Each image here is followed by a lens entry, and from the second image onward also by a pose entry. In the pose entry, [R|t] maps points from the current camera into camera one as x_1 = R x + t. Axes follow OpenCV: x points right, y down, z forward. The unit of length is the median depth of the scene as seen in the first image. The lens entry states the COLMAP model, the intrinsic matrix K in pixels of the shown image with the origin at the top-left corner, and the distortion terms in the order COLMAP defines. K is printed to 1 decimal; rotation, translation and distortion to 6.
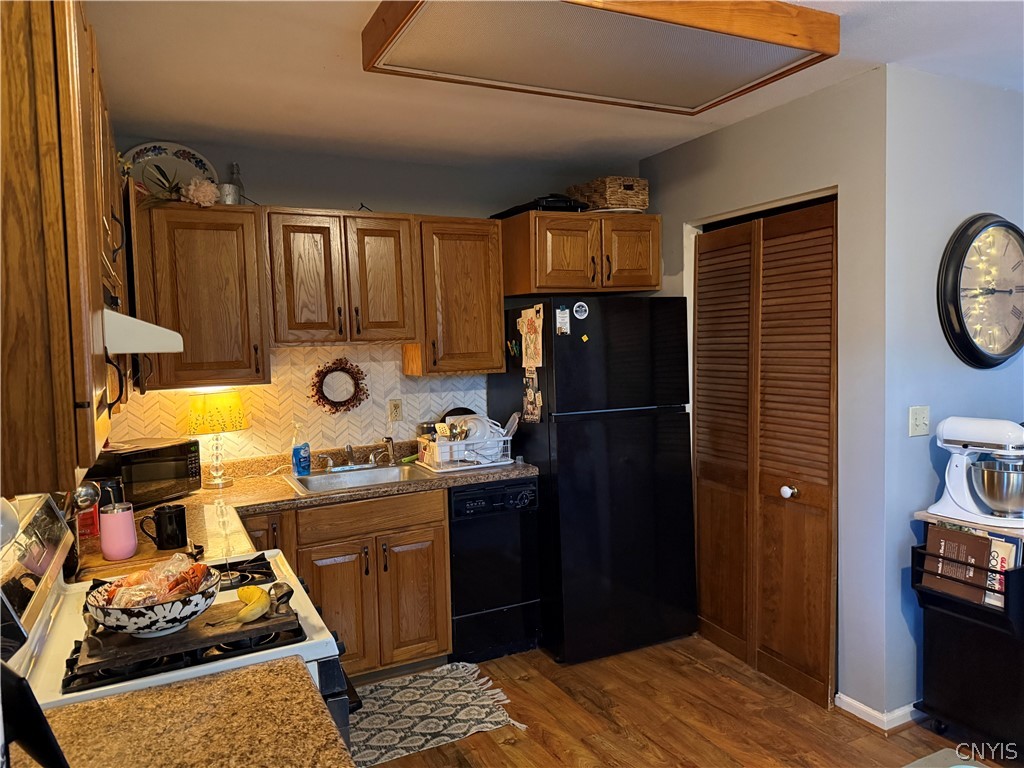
lens RADIAL K [[711.8, 0, 513.7], [0, 711.8, 379.3], [0, 0, 1]] dist [-0.006725, -0.013825]
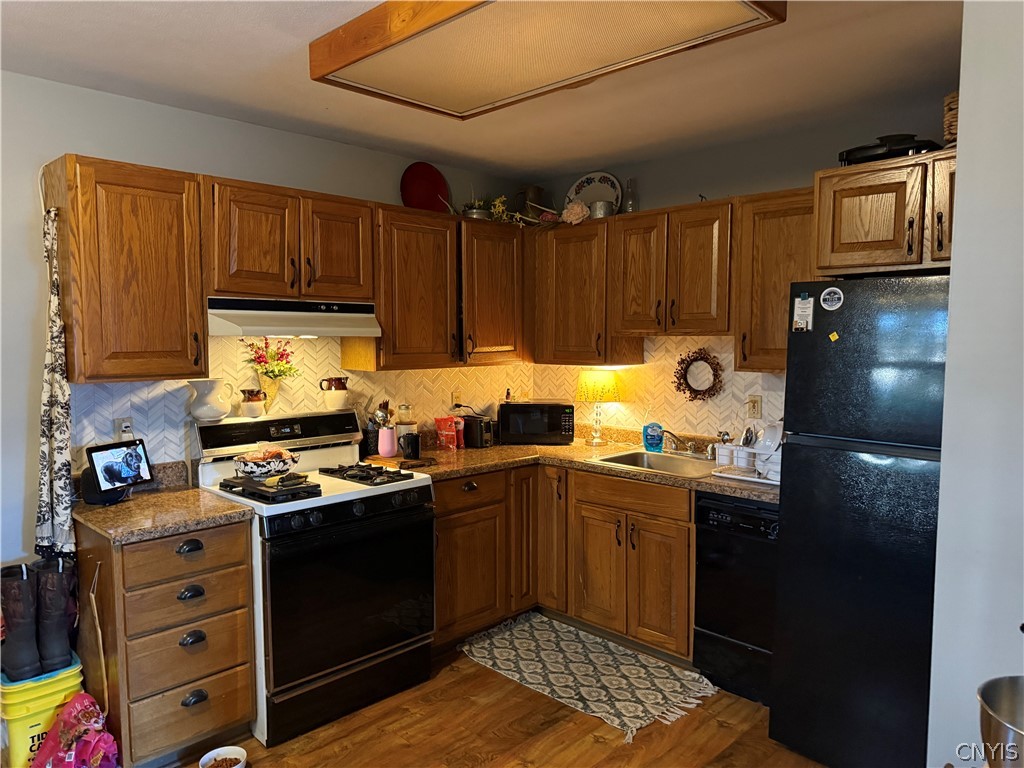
lens RADIAL K [[711.8, 0, 511.8], [0, 711.8, 387.5], [0, 0, 1]] dist [-0.006725, -0.013825]
pose [[0.310312, 0.099738, -0.945388, 0.695339], [-0.059627, 0.994565, 0.085355, -0.047931], [0.948763, 0.029884, 0.314572, 0.453310]]
